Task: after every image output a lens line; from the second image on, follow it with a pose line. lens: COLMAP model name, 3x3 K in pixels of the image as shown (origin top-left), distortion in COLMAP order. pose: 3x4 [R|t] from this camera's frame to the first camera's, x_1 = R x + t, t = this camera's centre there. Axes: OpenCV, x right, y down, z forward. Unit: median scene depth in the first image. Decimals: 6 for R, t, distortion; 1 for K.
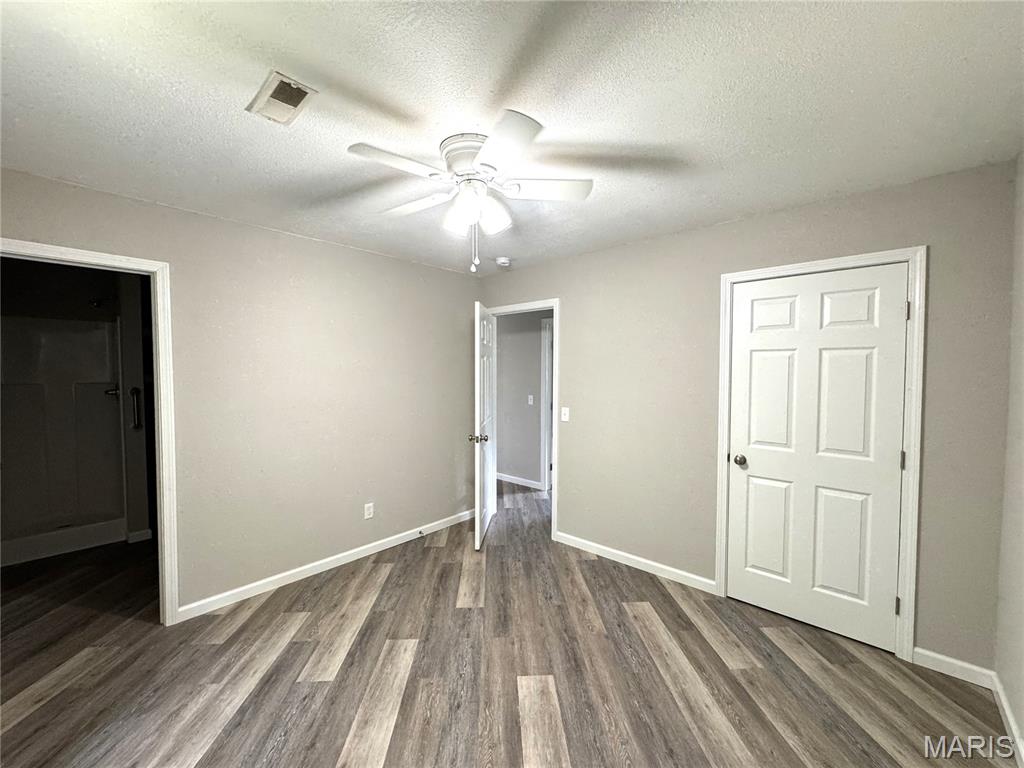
lens RADIAL K [[411.9, 0, 512.1], [0, 411.9, 385.0], [0, 0, 1]] dist [-0.003382, -0.000359]
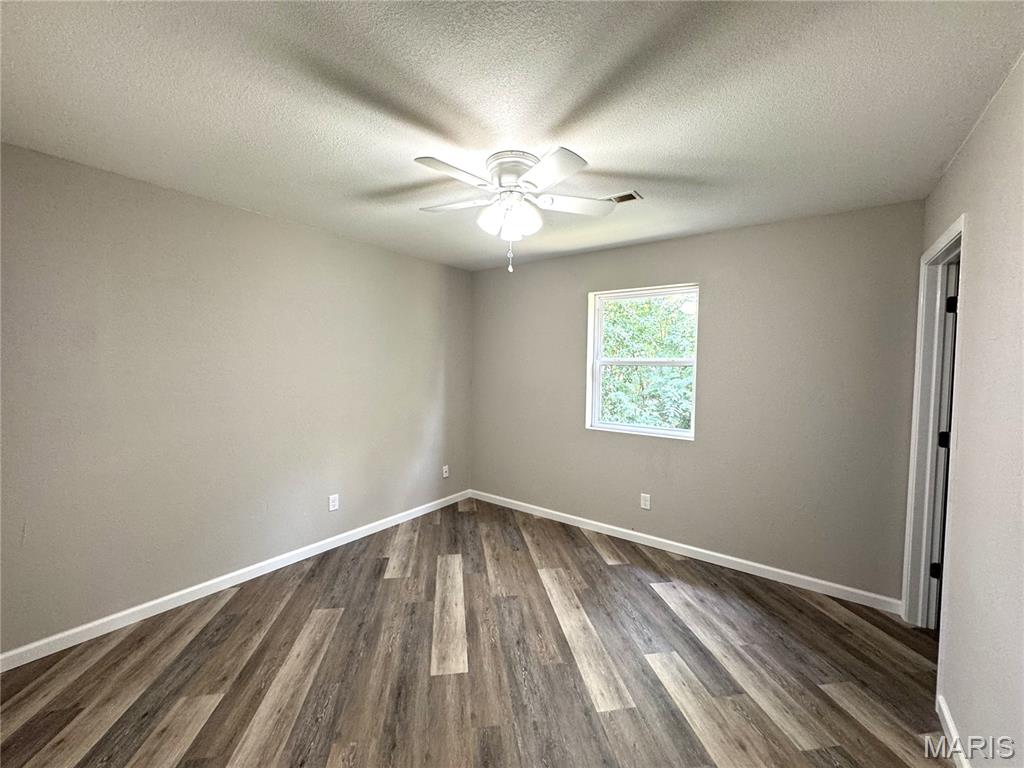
lens RADIAL K [[411.9, 0, 512.0], [0, 411.9, 383.3], [0, 0, 1]] dist [-0.003382, -0.000359]
pose [[-0.994377, -0.007249, -0.105651, 0.016833], [-0.016084, 0.996419, 0.083014, -0.056422], [0.104671, 0.084246, -0.990932, 1.944423]]
